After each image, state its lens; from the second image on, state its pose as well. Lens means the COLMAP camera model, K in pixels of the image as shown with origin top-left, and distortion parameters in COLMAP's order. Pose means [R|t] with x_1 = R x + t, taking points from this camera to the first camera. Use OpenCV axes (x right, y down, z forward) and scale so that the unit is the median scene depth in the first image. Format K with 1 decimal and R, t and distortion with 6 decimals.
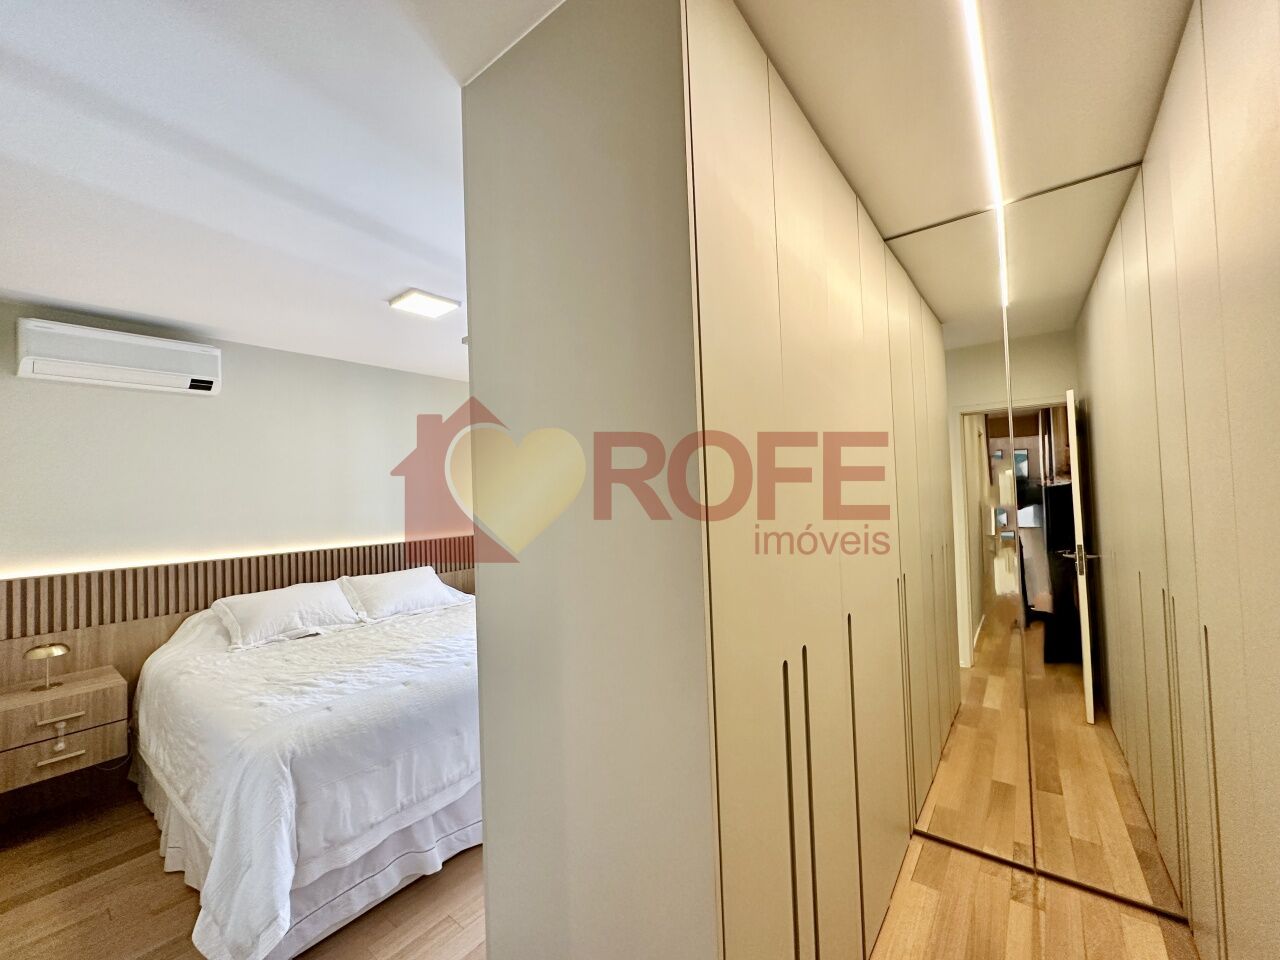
lens RADIAL K [[513.0, 0, 642.3], [0, 513.0, 478.5], [0, 0, 1]] dist [-0.002294, 0.000483]
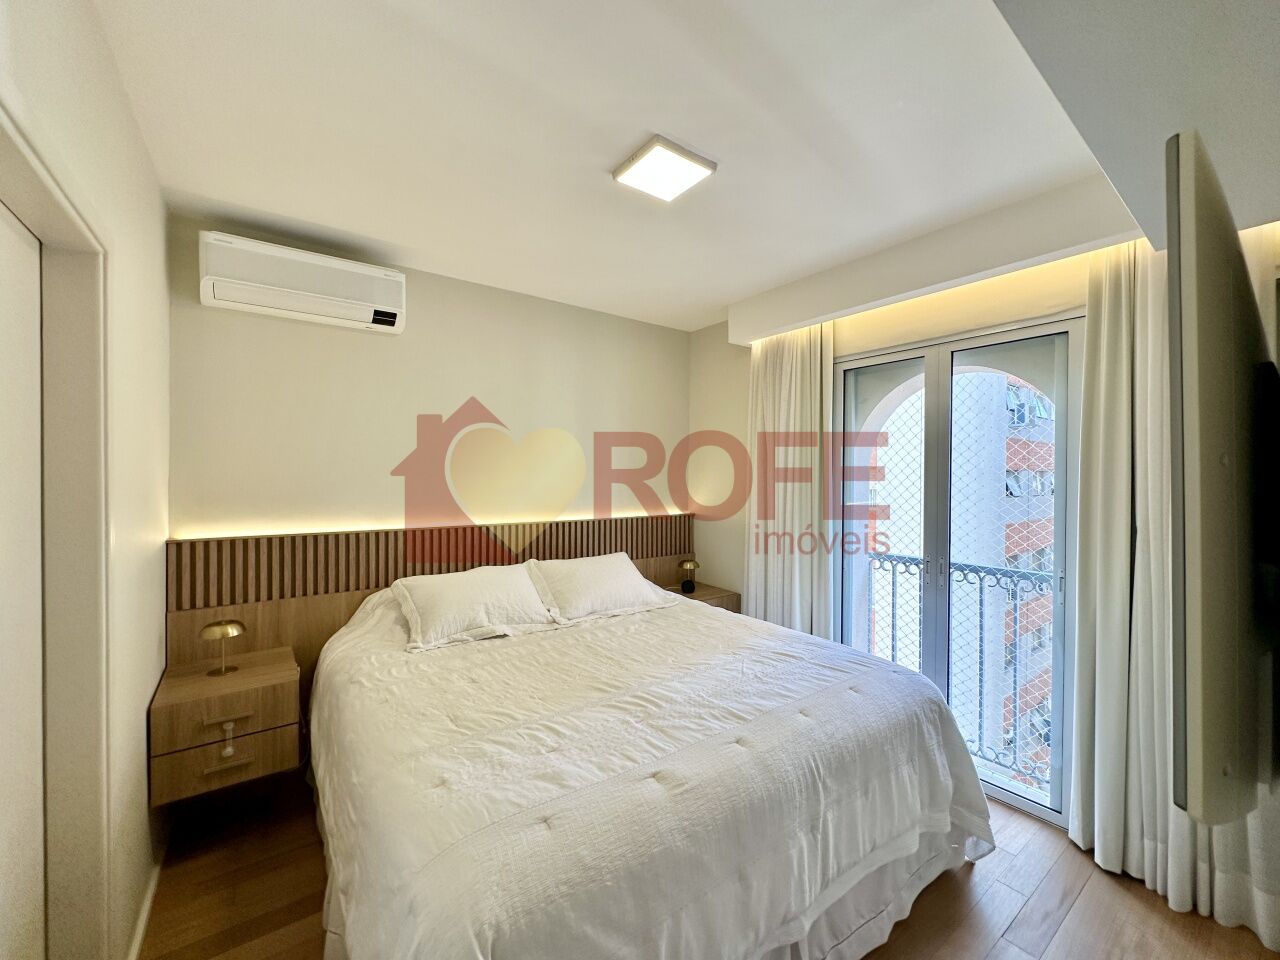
lens RADIAL K [[513.0, 0, 642.3], [0, 513.0, 478.5], [0, 0, 1]] dist [-0.002294, 0.000483]
pose [[0.964153, 0.044045, -0.261666, -0.293844], [-0.033417, 0.998431, 0.044932, 0.030303], [0.263235, -0.034577, 0.964112, 0.383054]]
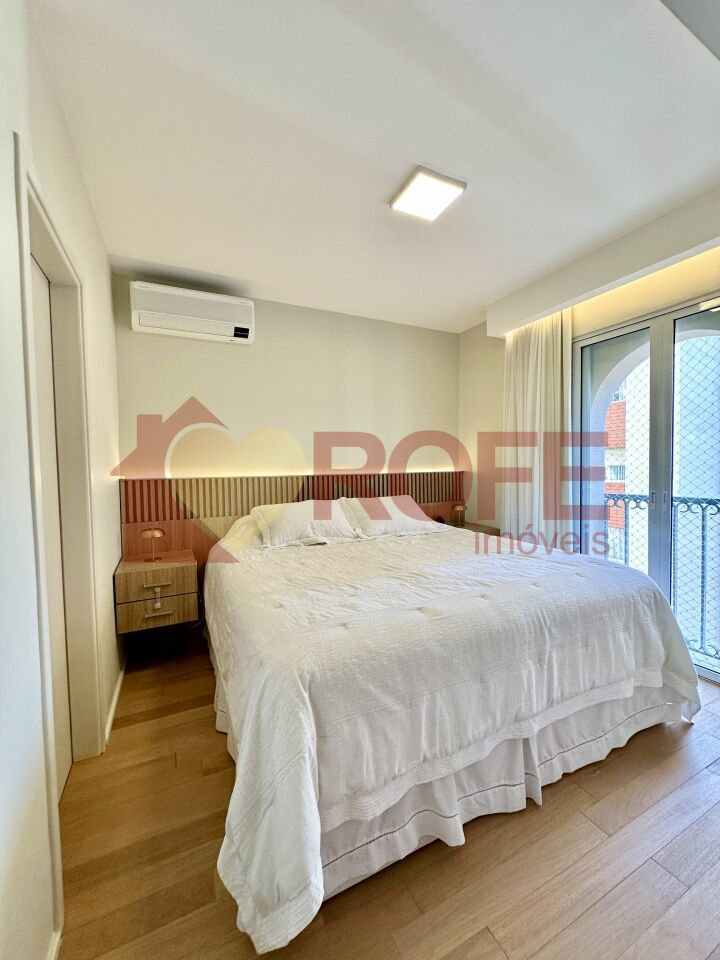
lens RADIAL K [[384.8, 0, 361.0], [0, 384.8, 479.5], [0, 0, 1]] dist [-0.002294, 0.000483]
pose [[0.901619, 0.036254, -0.431010, -0.247065], [-0.003221, 0.997016, 0.077124, 0.119340], [0.432520, -0.068148, 0.899045, 0.346507]]
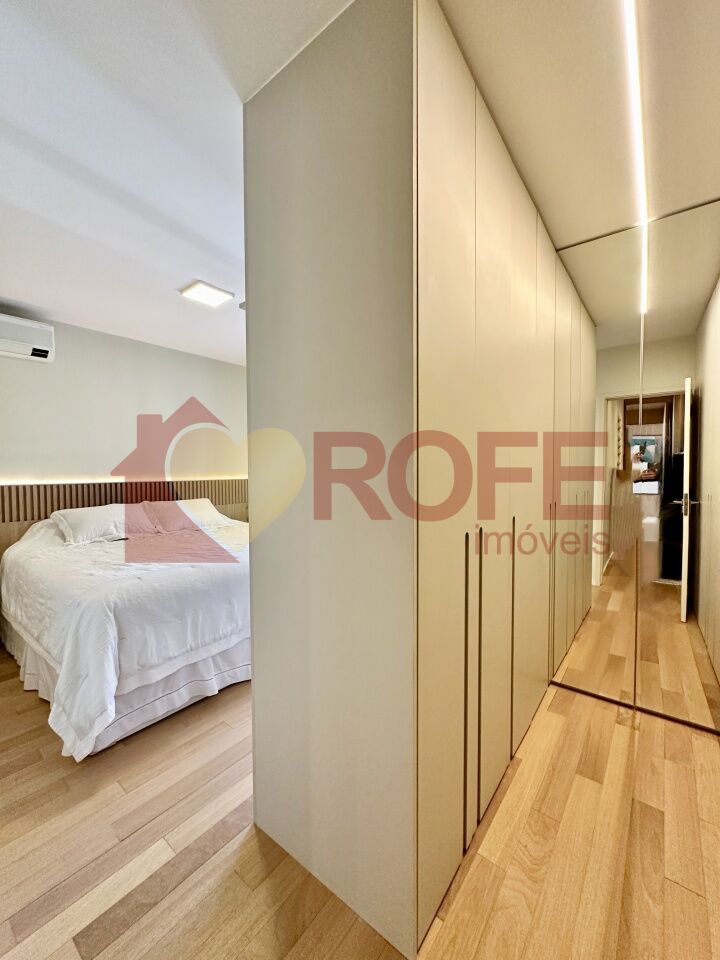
lens RADIAL K [[384.8, 0, 361.0], [0, 384.8, 479.5], [0, 0, 1]] dist [-0.002294, 0.000483]
pose [[0.999462, 0.032617, -0.003310, -0.007710], [-0.032360, 0.997672, 0.060031, 0.075031], [0.005260, -0.059892, 0.998191, -0.025494]]
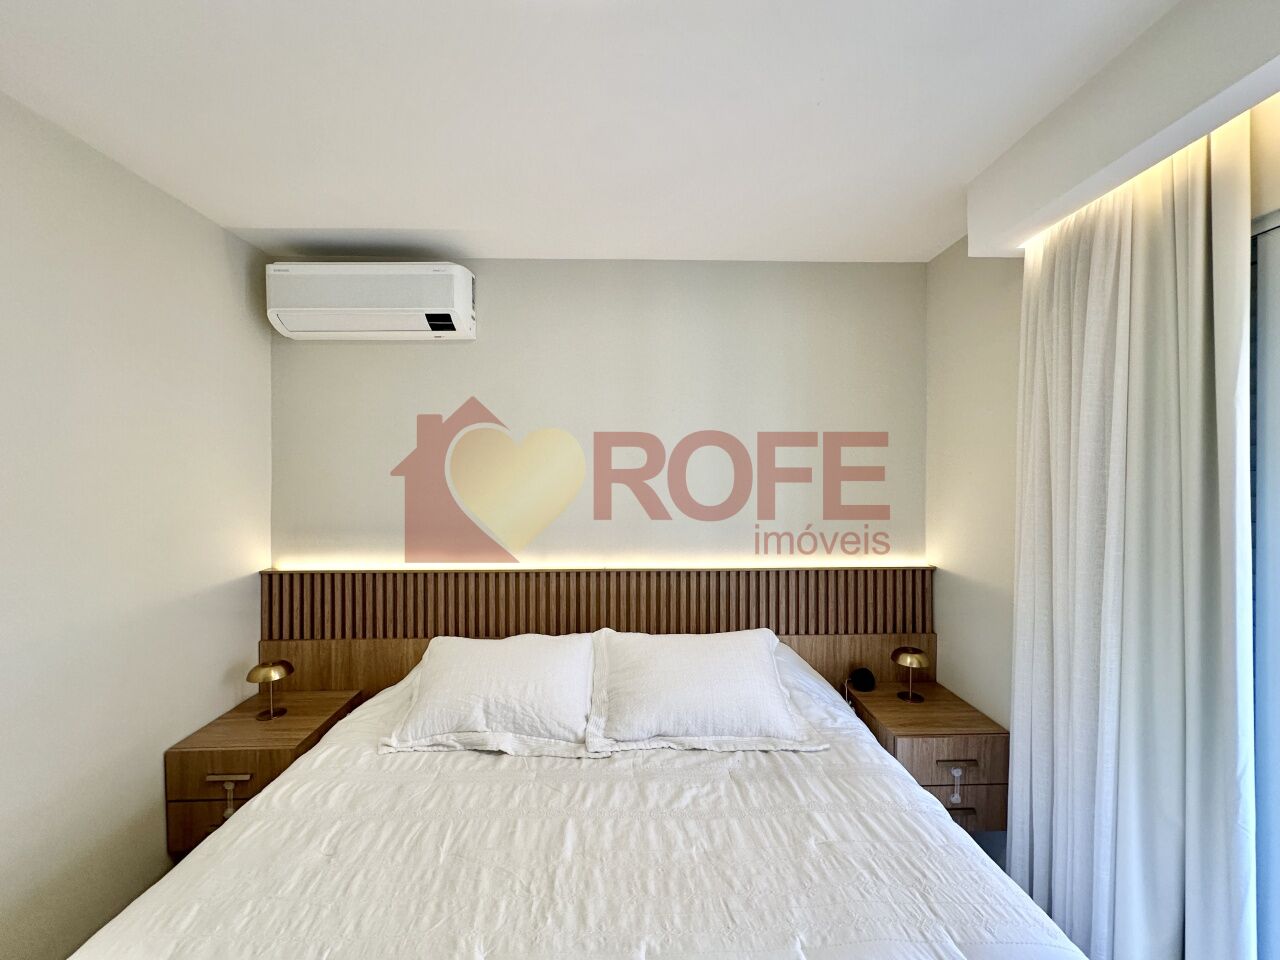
lens RADIAL K [[513.0, 0, 642.3], [0, 513.0, 478.5], [0, 0, 1]] dist [-0.002294, 0.000483]
pose [[0.638719, 0.037091, -0.768545, -0.177473], [0.001770, 0.998764, 0.049673, -0.005033], [0.769438, -0.033088, 0.637864, 0.950619]]
